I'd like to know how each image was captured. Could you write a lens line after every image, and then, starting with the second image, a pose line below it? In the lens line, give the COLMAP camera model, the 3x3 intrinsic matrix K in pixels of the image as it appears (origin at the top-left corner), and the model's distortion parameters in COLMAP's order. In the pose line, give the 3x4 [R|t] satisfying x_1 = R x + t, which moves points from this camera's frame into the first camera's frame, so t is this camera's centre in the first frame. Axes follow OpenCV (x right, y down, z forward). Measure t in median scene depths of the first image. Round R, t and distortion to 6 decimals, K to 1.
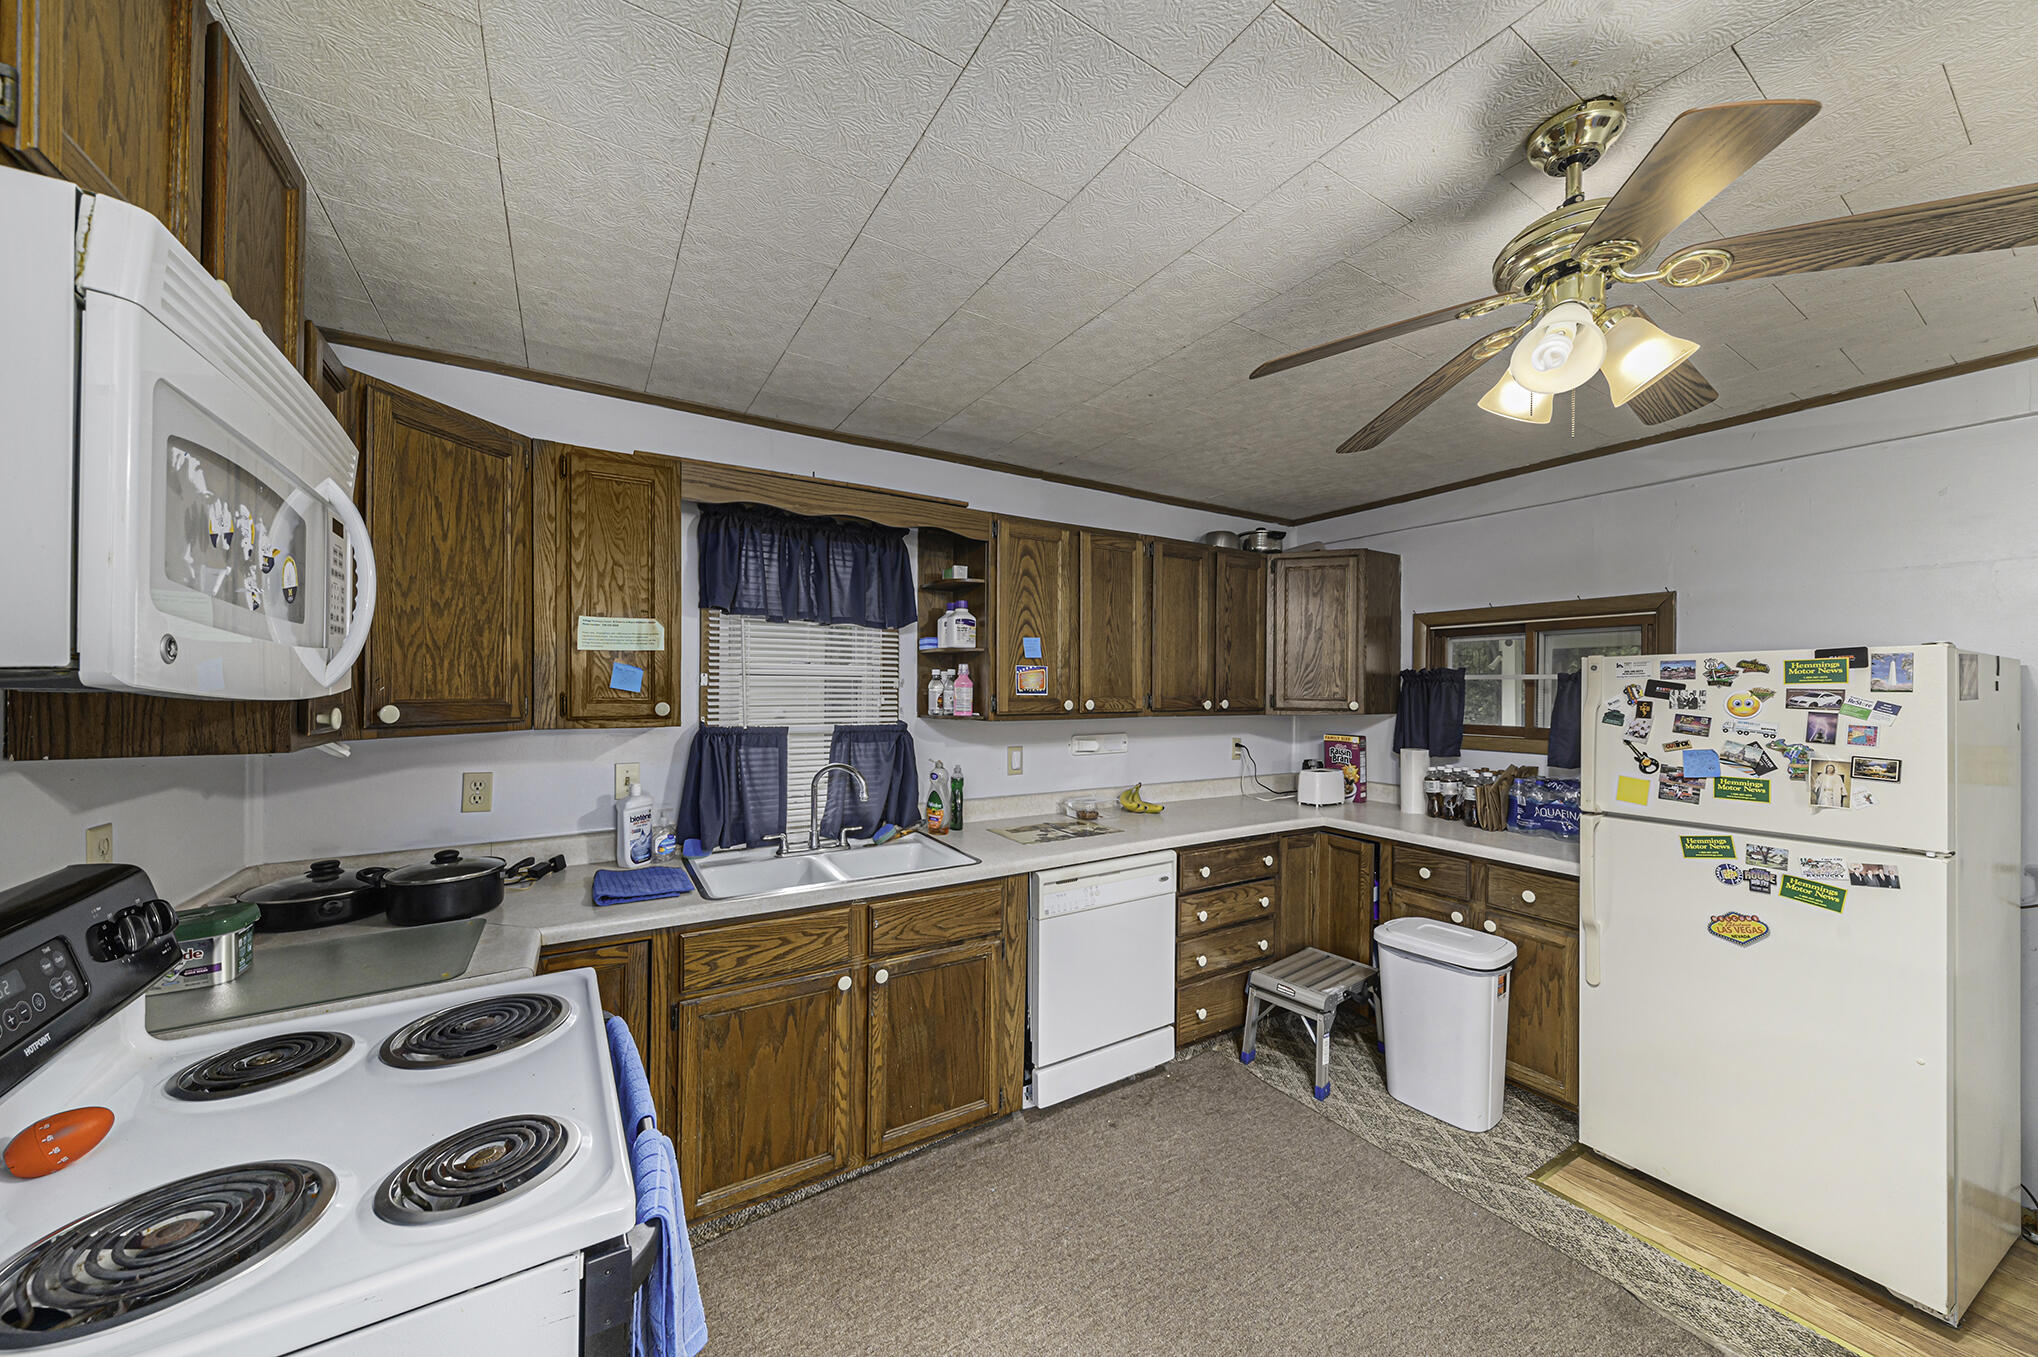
lens RADIAL K [[715.4, 0, 1030.4], [0, 715.4, 687.8], [0, 0, 1]] dist [0.011502, -0.005654]
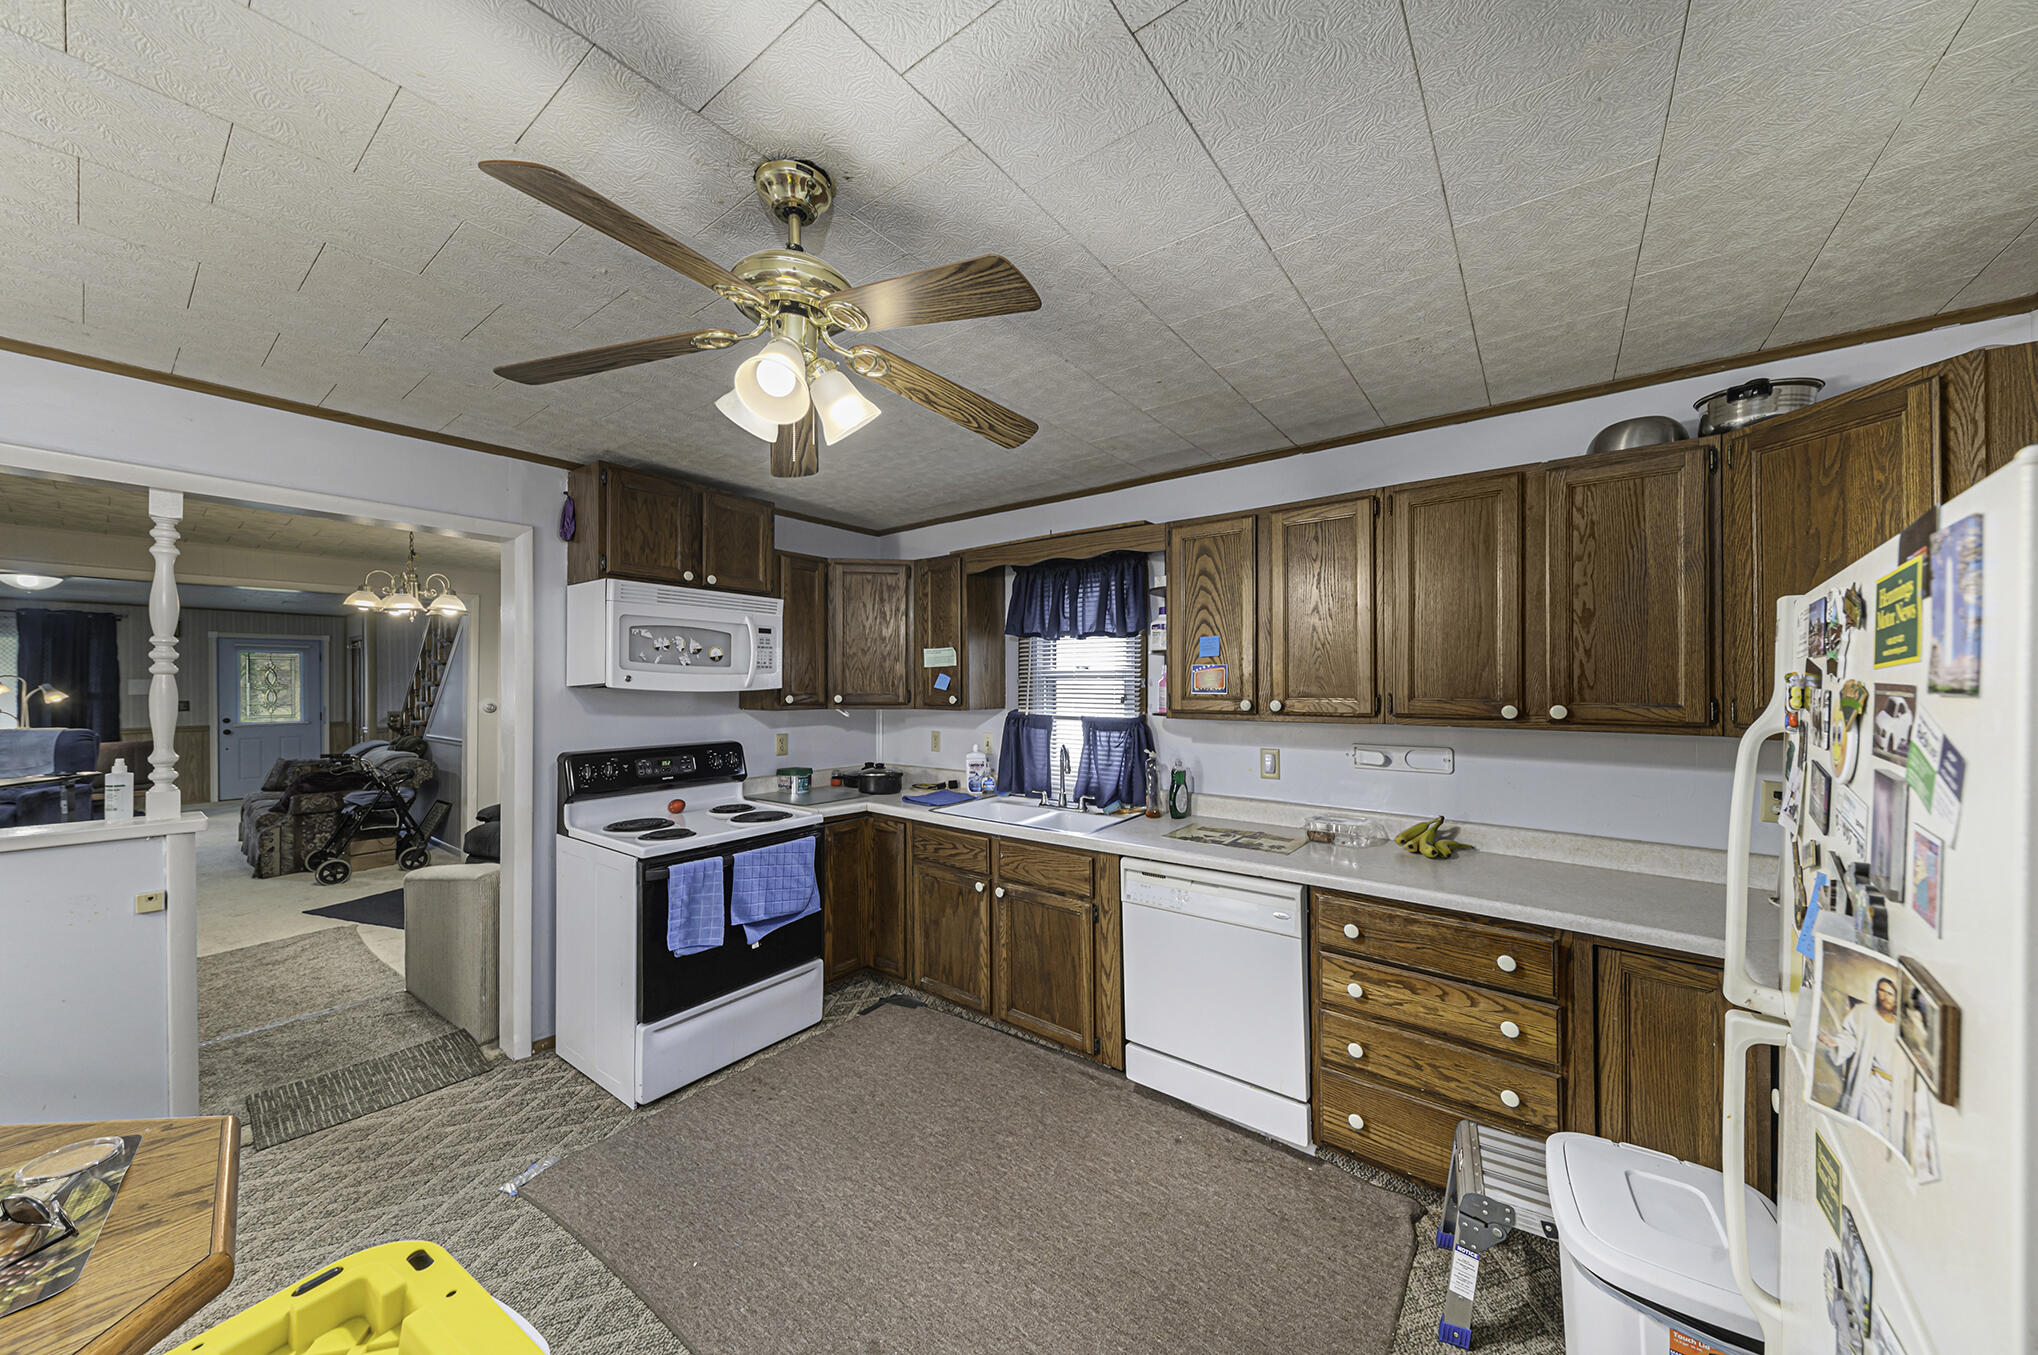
lens RADIAL K [[715.4, 0, 1030.4], [0, 715.4, 686.8], [0, 0, 1]] dist [0.011502, -0.005654]
pose [[0.342888, -0.003310, -0.939370, 0.904441], [0.000276, 0.999994, -0.003423, 0.003112], [0.939376, 0.000914, 0.342887, 0.457612]]
